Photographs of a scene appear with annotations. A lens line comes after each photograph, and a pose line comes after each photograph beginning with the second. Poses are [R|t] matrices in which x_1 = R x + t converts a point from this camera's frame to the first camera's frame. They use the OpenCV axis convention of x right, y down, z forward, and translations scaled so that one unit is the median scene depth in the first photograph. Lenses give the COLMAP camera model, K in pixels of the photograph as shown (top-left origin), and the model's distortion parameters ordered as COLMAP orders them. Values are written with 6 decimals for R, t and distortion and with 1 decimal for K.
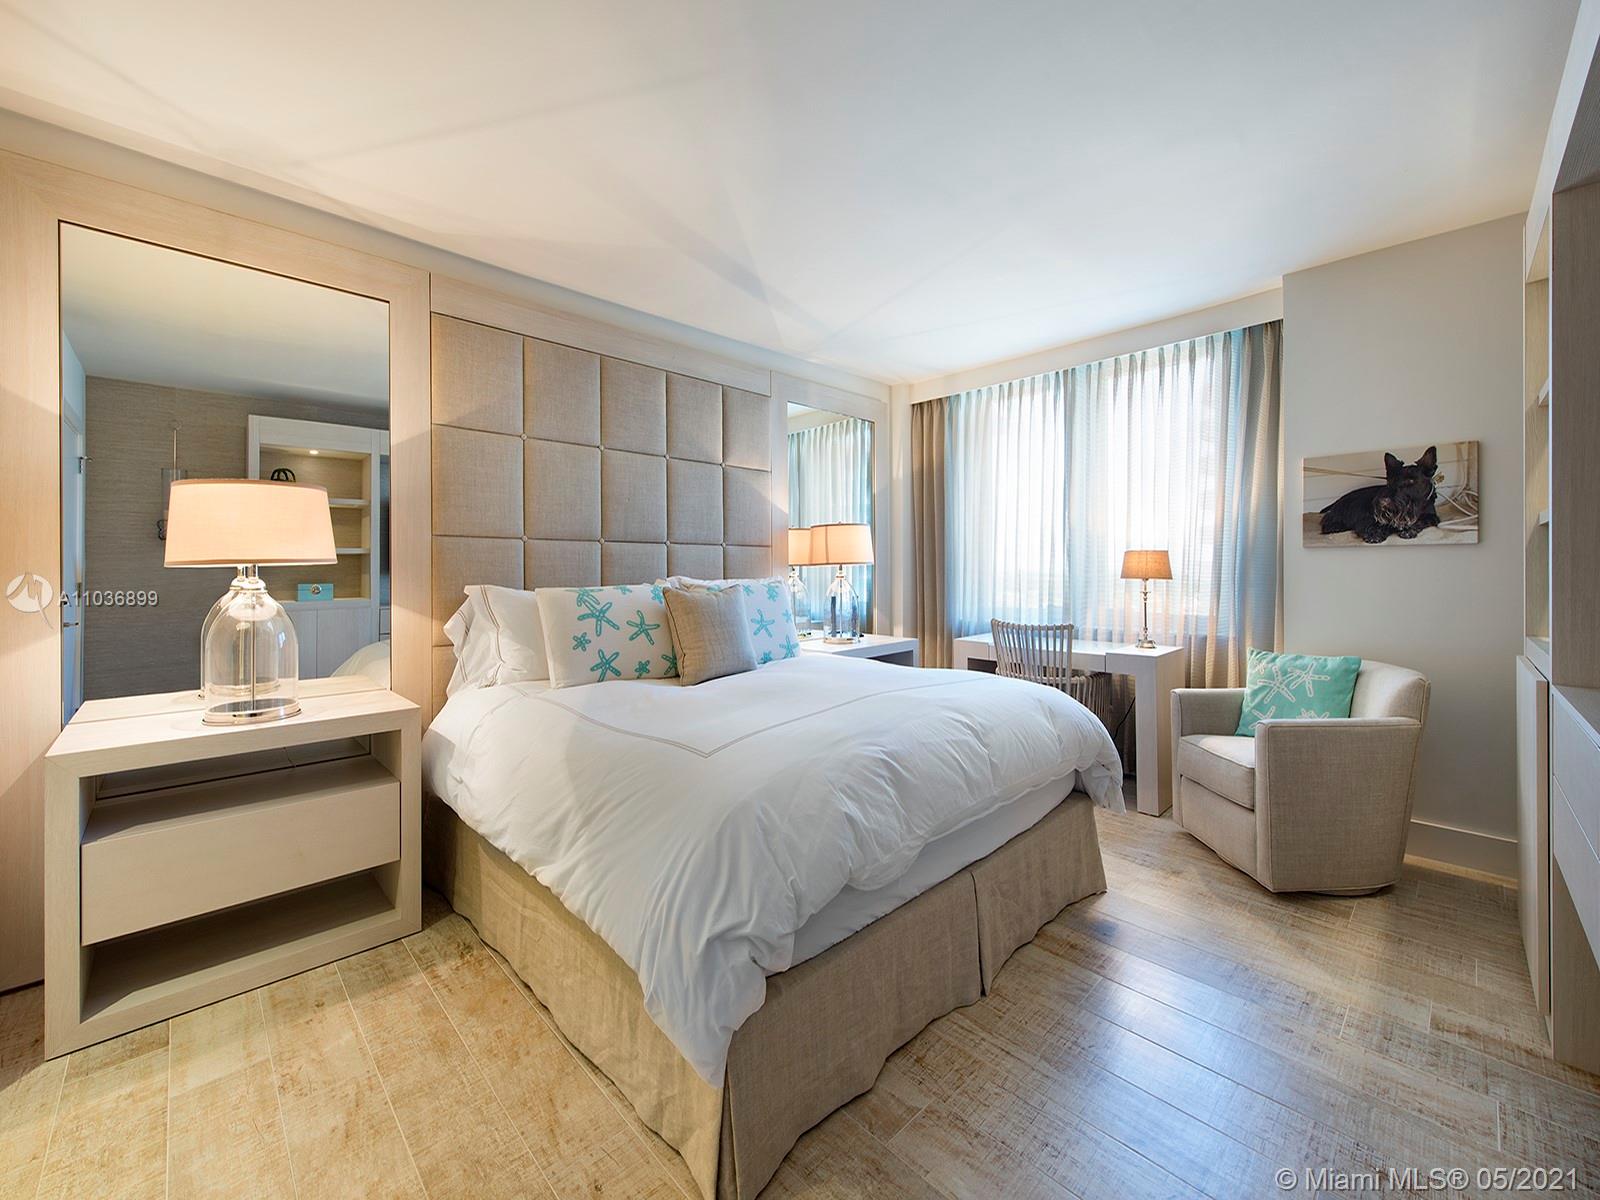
lens RADIAL K [[640.4, 0, 745.6], [0, 640.4, 576.7], [0, 0, 1]] dist [0.009795, -0.002758]
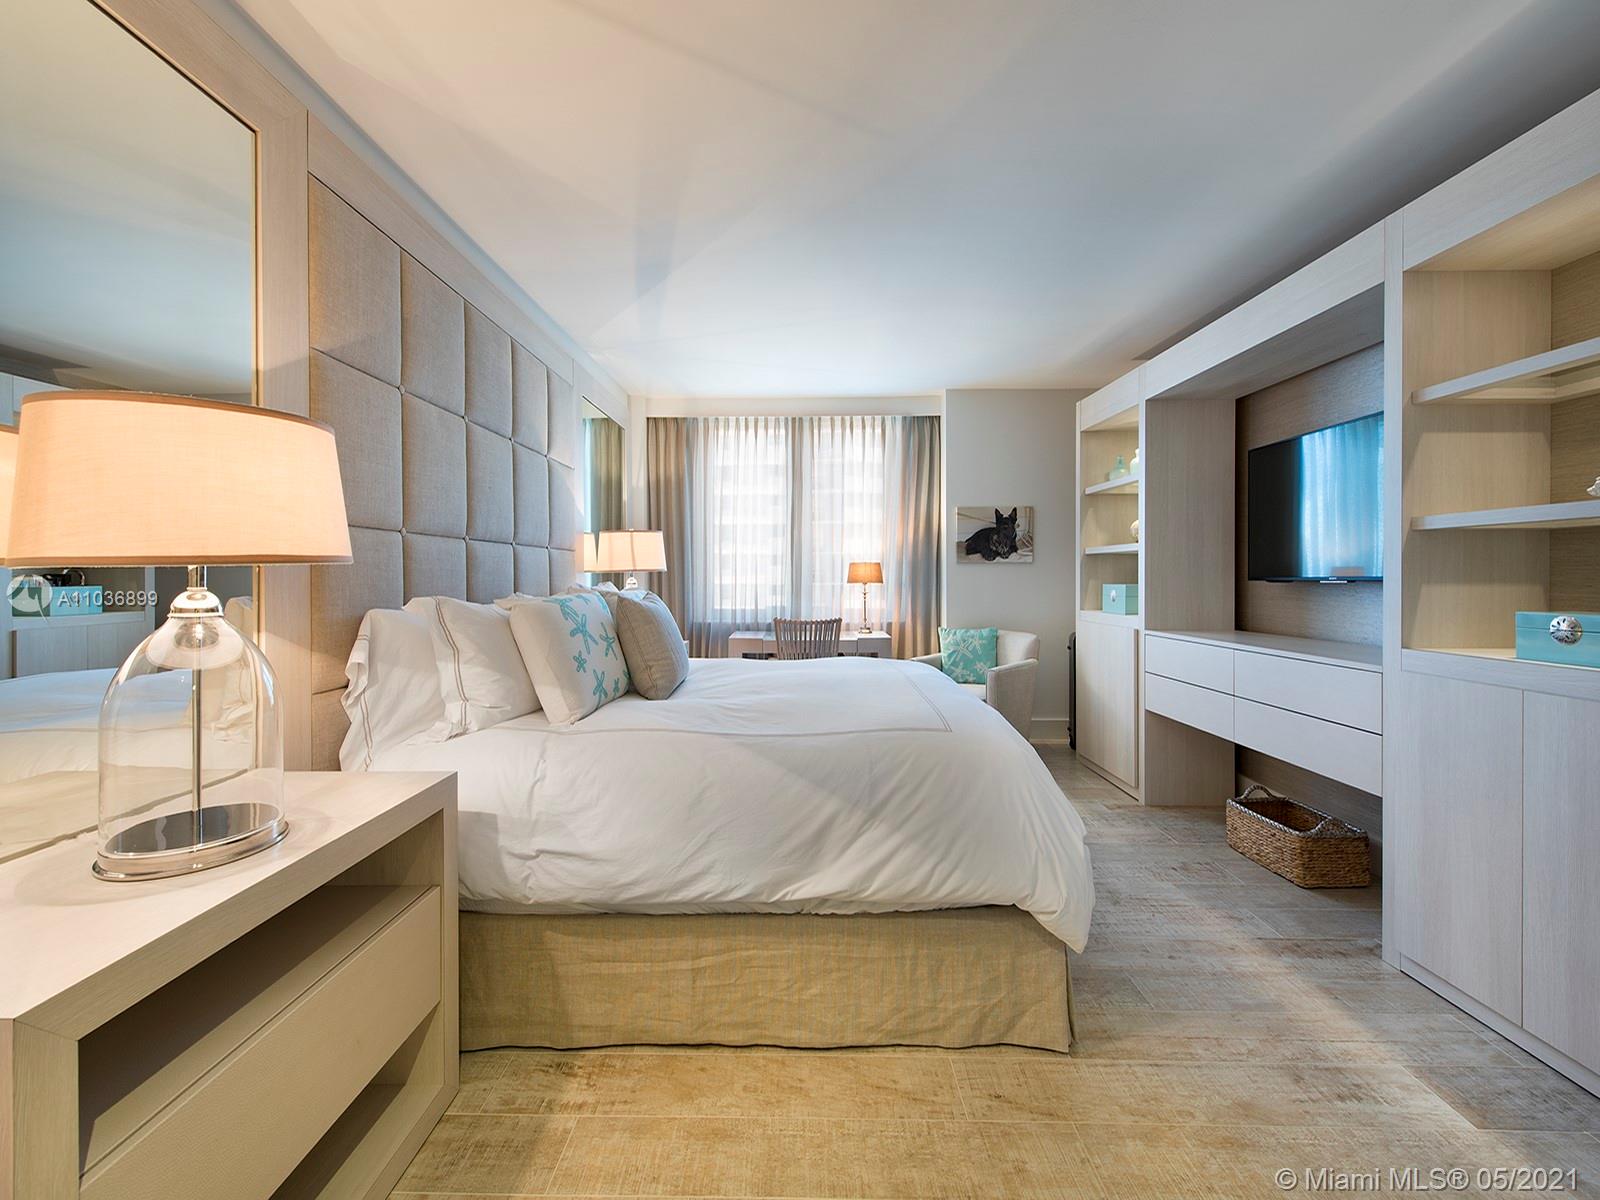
lens RADIAL K [[640.4, 0, 787.9], [0, 640.4, 584.3], [0, 0, 1]] dist [0.009795, -0.002758]
pose [[0.696141, -0.007608, 0.717865, -0.612231], [0.007731, 0.999965, 0.003100, 0.000021], [-0.717864, 0.003391, 0.696175, 0.205281]]
